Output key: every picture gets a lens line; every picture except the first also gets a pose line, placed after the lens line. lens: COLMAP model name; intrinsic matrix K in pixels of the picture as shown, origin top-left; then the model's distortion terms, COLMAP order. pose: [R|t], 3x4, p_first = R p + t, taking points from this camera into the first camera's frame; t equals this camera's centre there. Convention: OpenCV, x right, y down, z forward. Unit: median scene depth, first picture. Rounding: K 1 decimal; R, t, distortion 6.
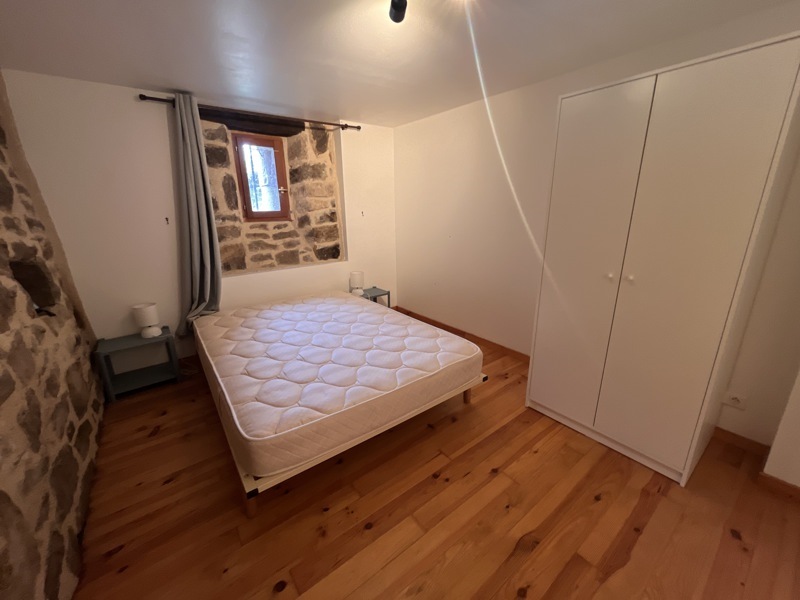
lens RADIAL K [[320.1, 0, 400.0], [0, 320.1, 300.0], [0, 0, 1]] dist [0.001288, 0.000219]
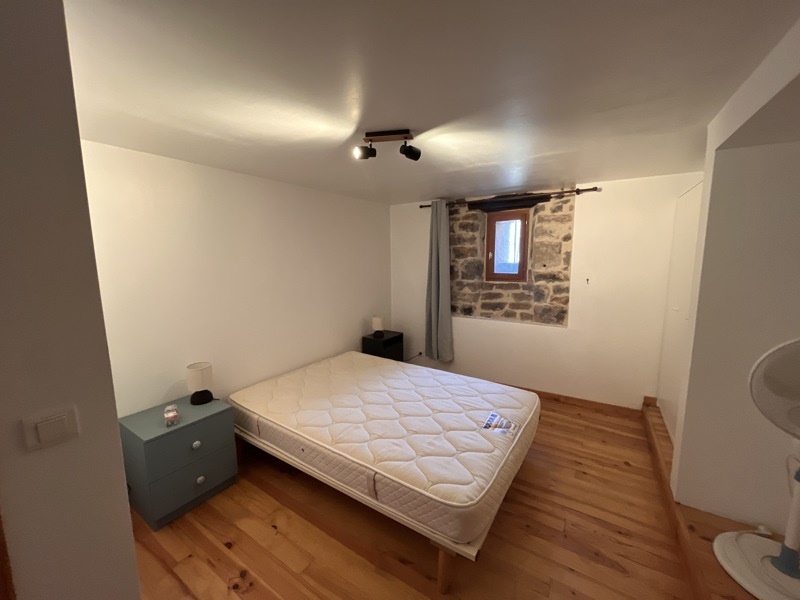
lens RADIAL K [[320.1, 0, 400.0], [0, 320.1, 300.0], [0, 0, 1]] dist [0.001288, 0.000219]
pose [[0.347552, 0.124430, -0.929368, 0.573149], [-0.288460, 0.957277, 0.020292, -0.096280], [0.892187, 0.261033, 0.368597, 0.257496]]
